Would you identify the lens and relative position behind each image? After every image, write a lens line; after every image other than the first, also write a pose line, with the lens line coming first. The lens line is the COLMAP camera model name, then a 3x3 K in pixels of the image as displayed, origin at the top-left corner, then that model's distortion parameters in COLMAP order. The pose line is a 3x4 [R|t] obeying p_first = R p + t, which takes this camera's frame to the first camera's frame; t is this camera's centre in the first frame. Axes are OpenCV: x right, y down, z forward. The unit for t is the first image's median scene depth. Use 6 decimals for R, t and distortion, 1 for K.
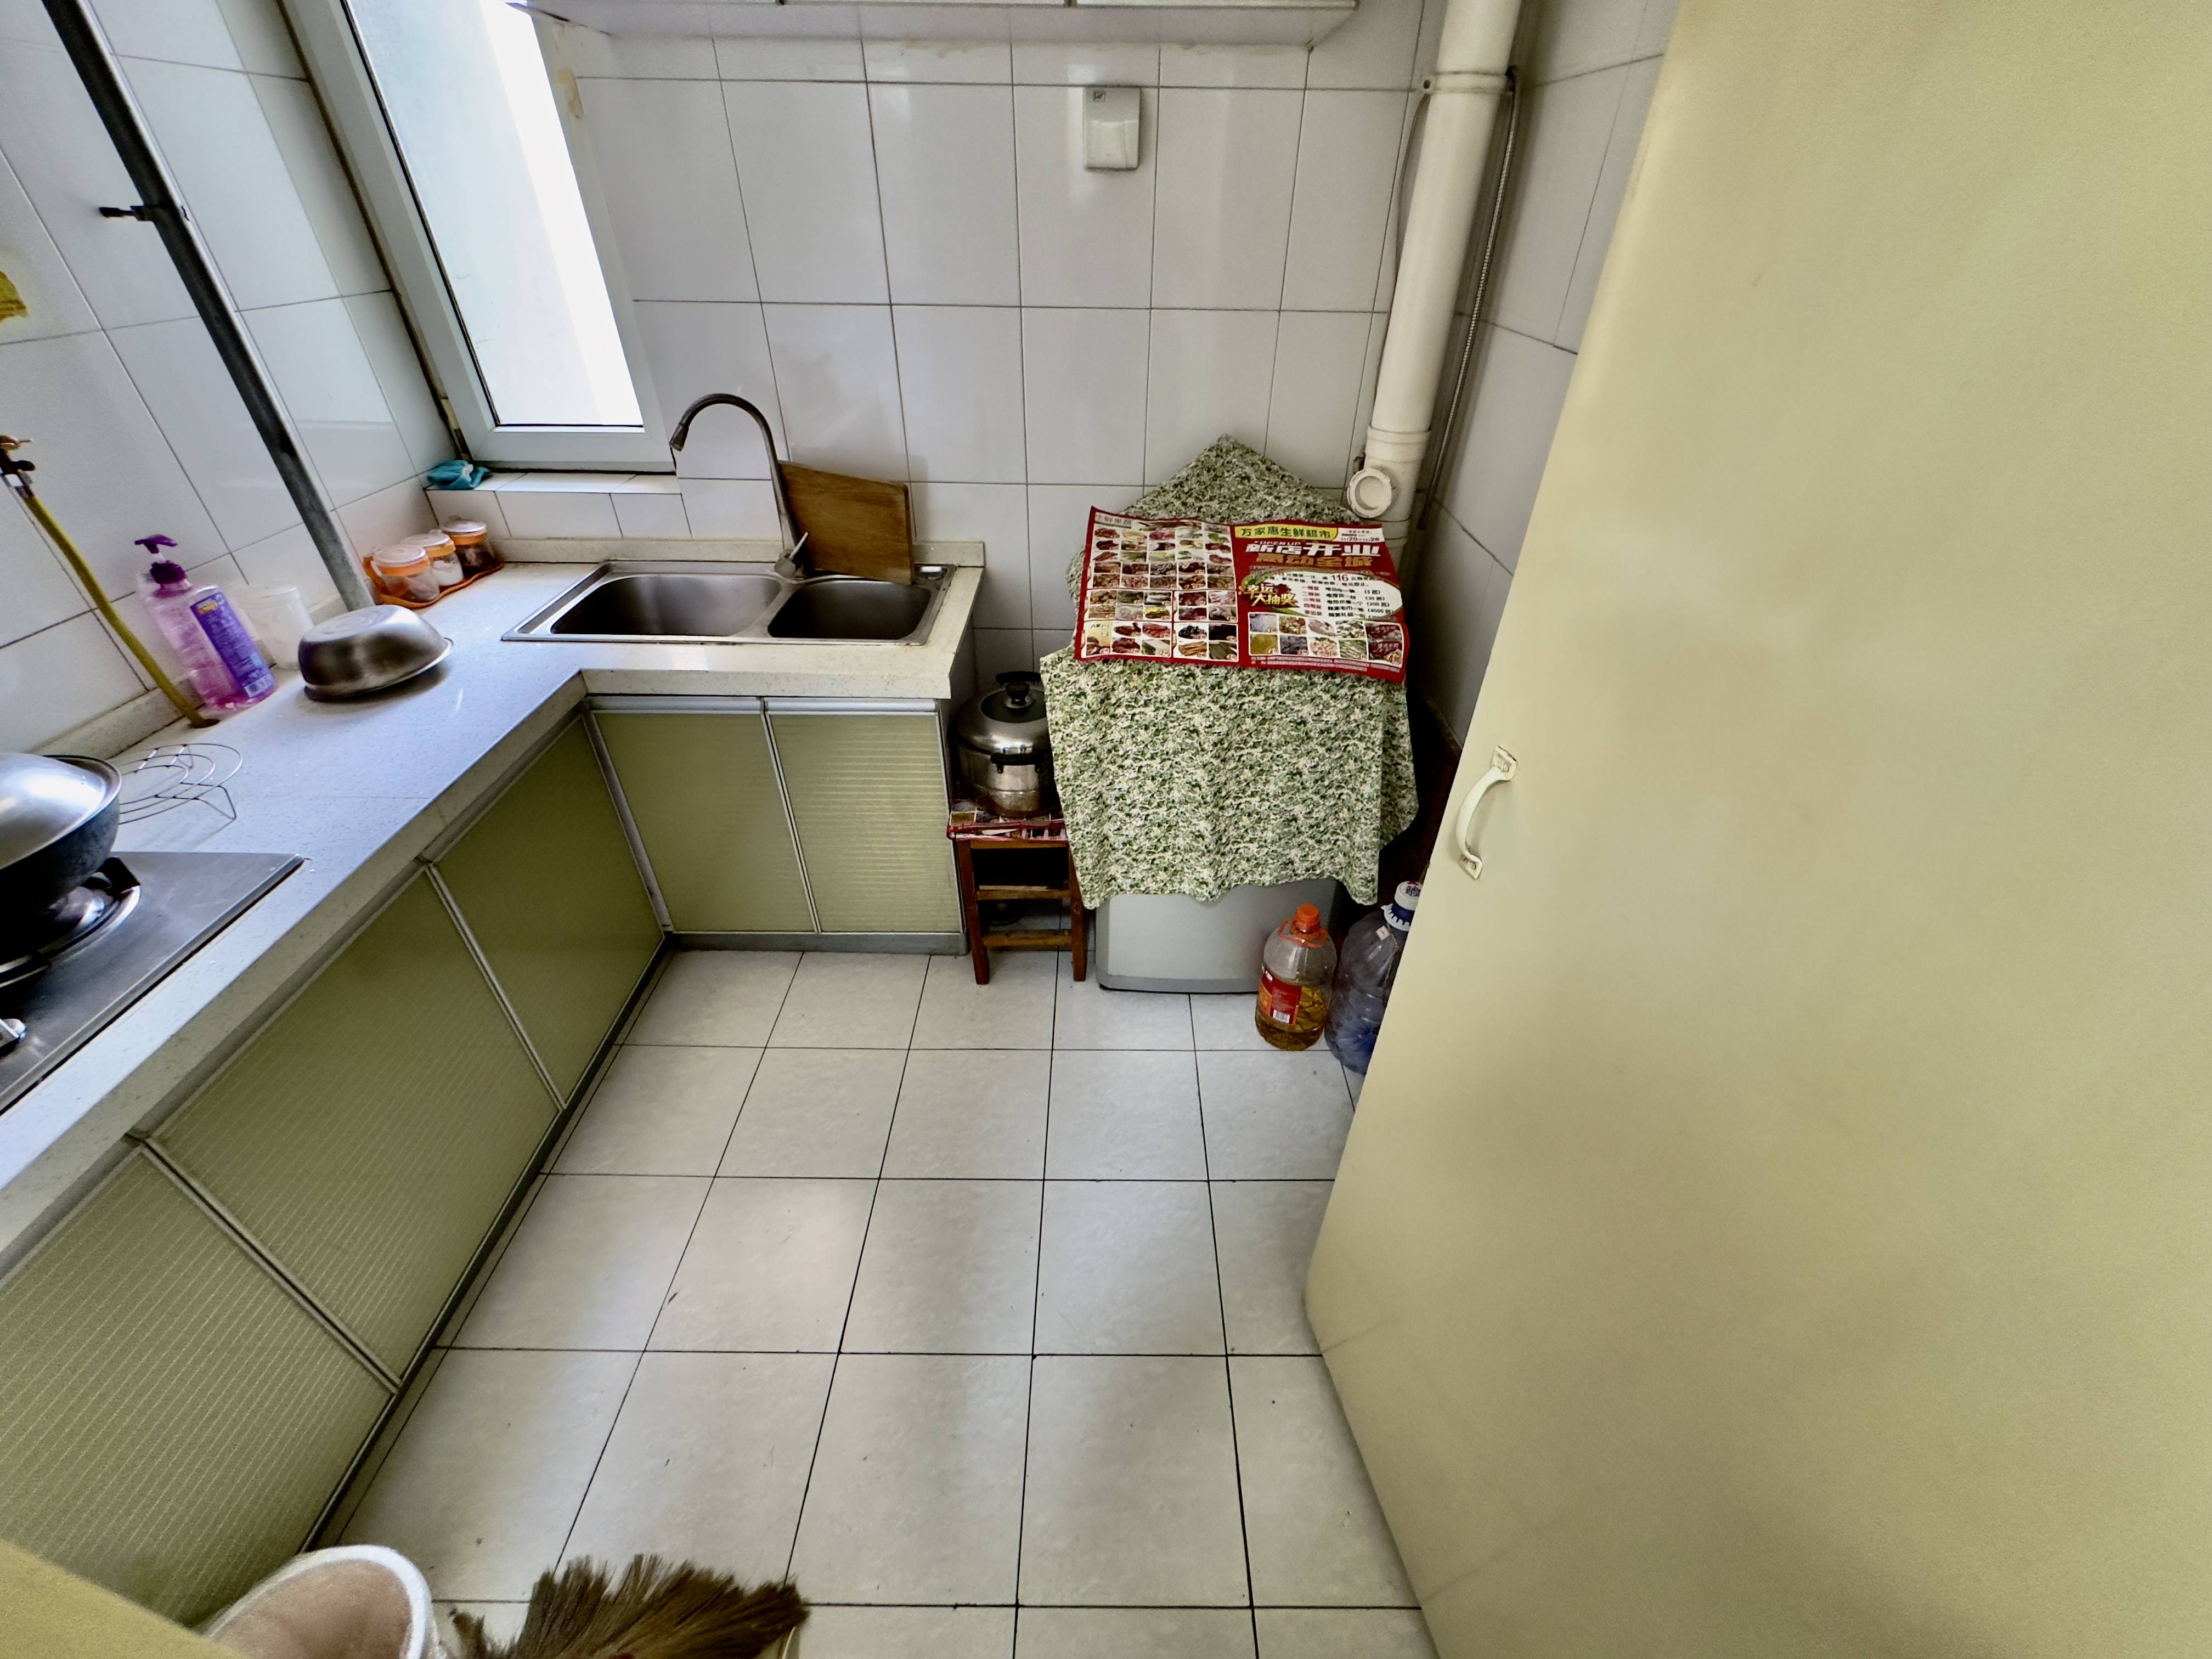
lens RADIAL K [[887.0, 0, 1111.0], [0, 887.0, 834.3], [0, 0, 1]] dist [-0.001753, 0.000680]
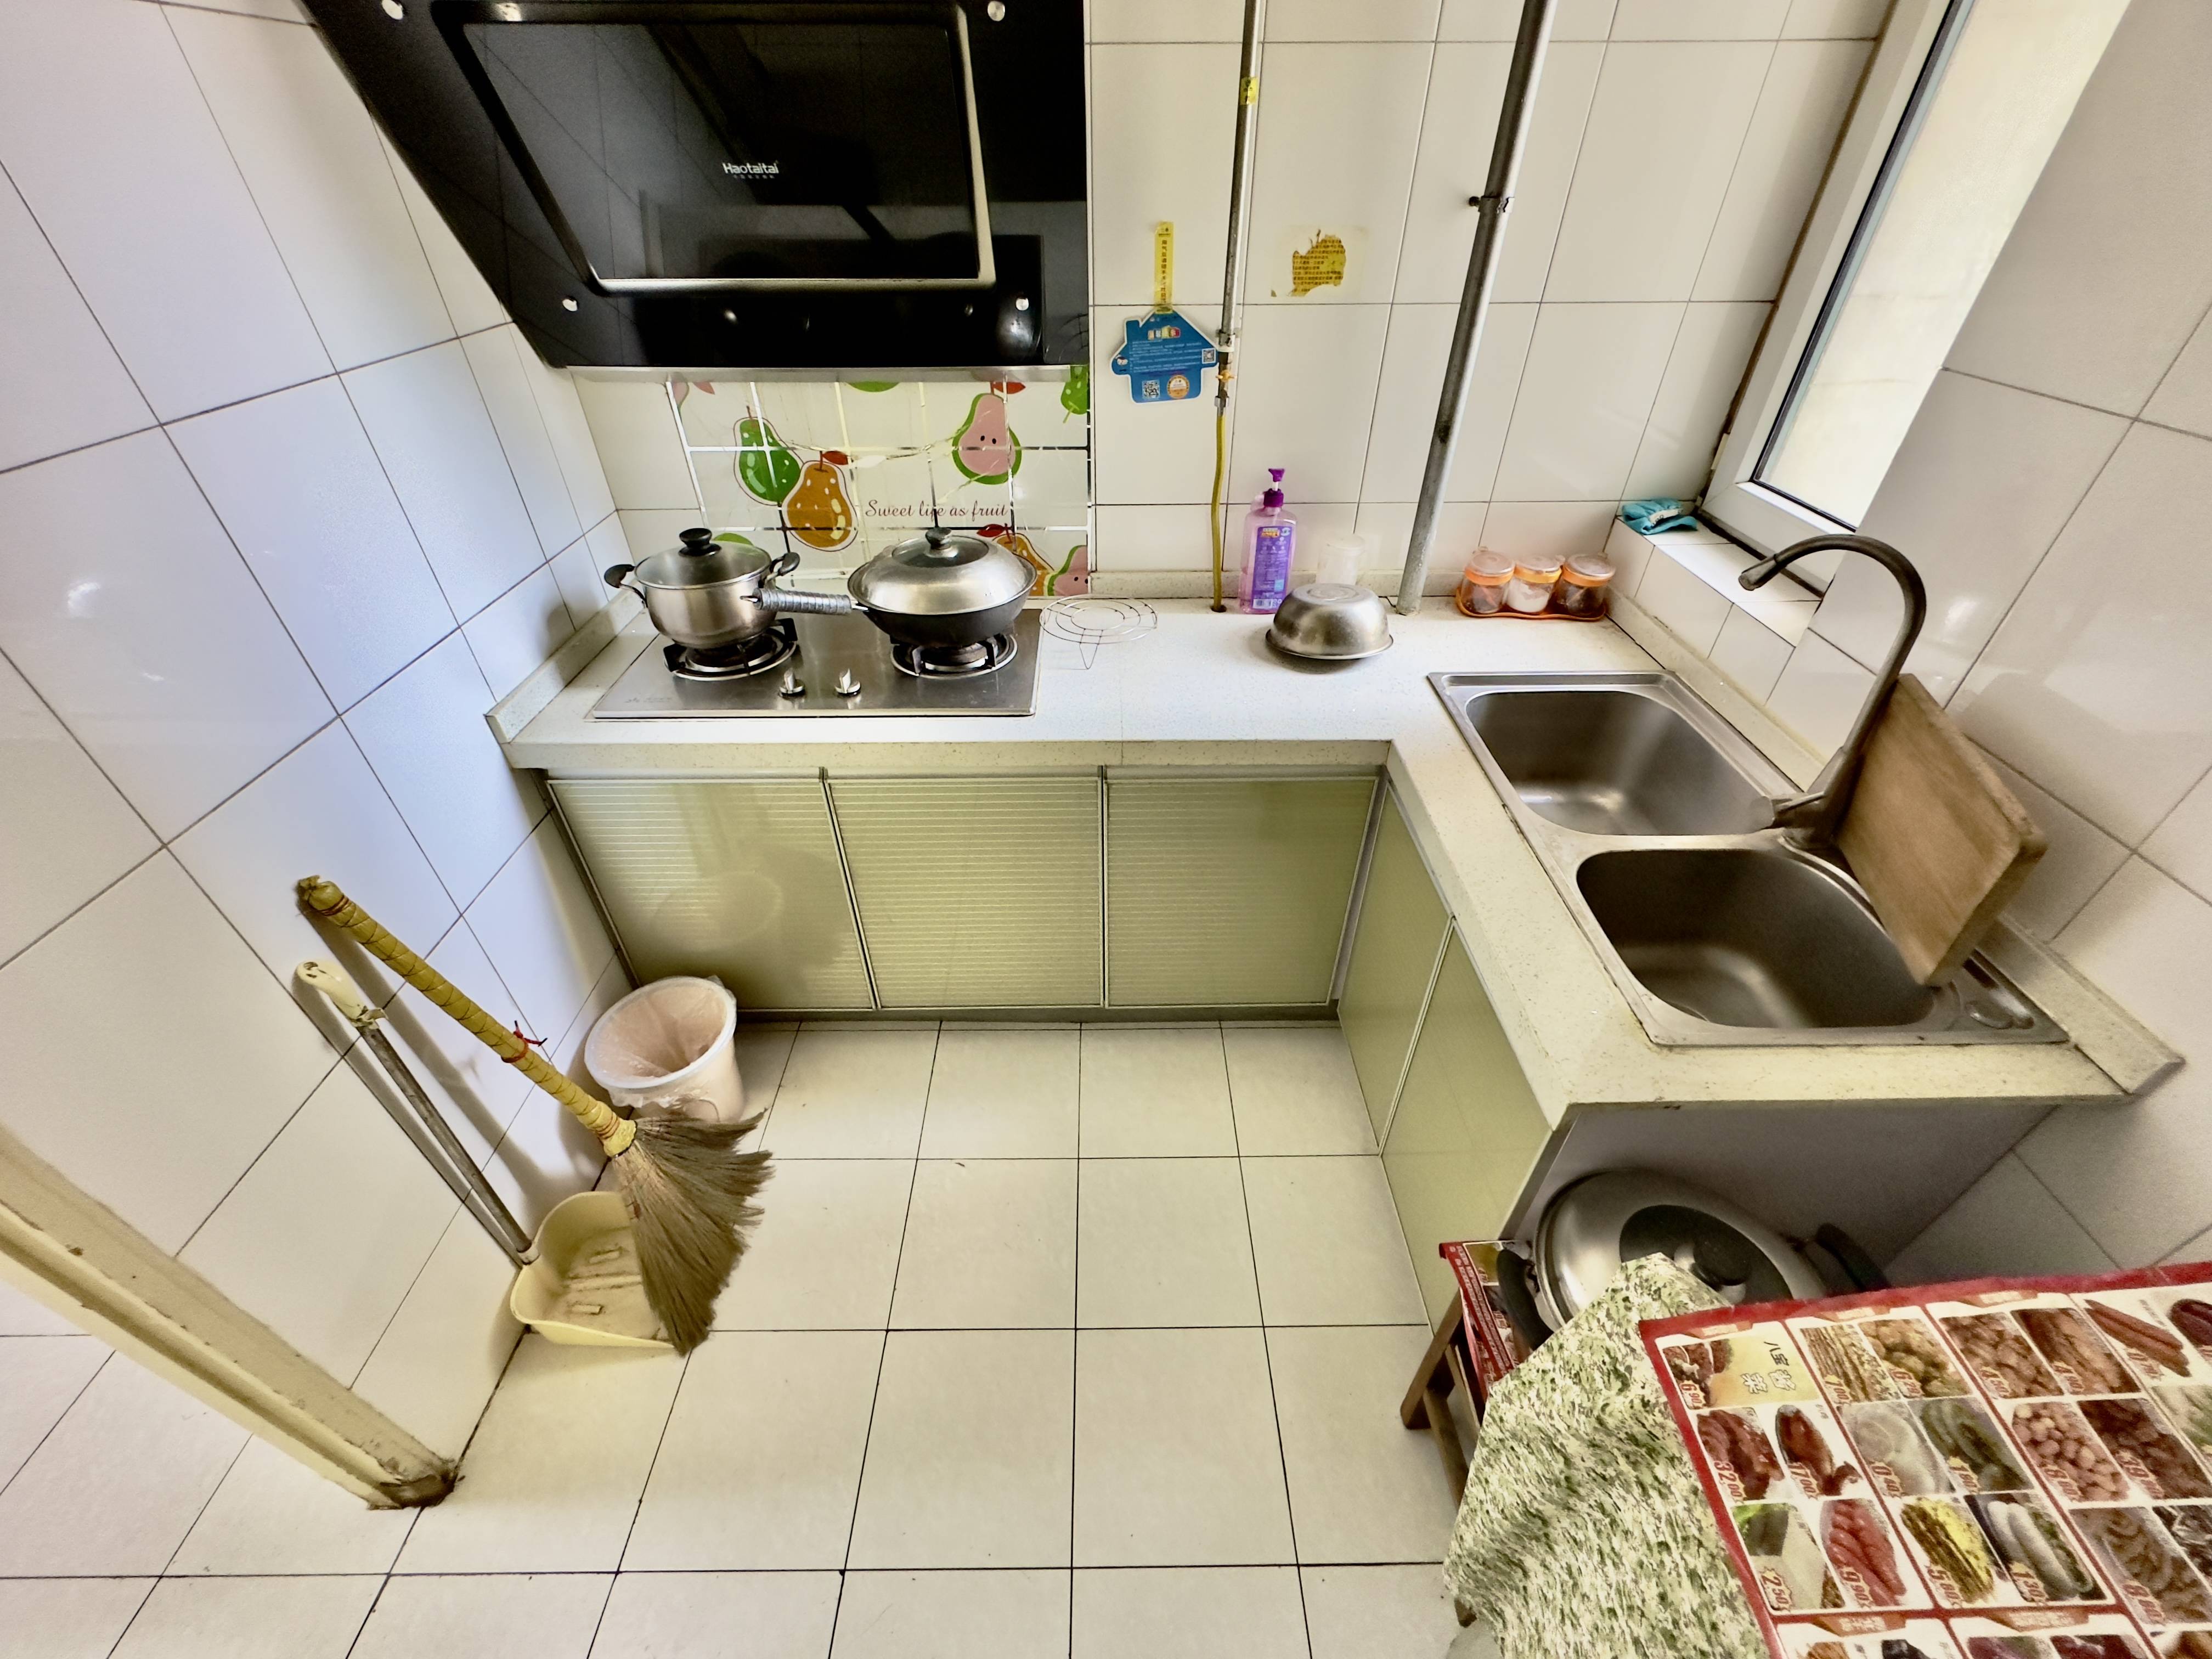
lens RADIAL K [[887.0, 0, 1105.0], [0, 887.0, 828.0], [0, 0, 1]] dist [-0.001753, 0.000680]
pose [[0.007614, 0.601438, -0.798883, 0.148422], [-0.584321, 0.650997, 0.484533, -0.393308], [0.811487, 0.463115, 0.356389, 0.510449]]
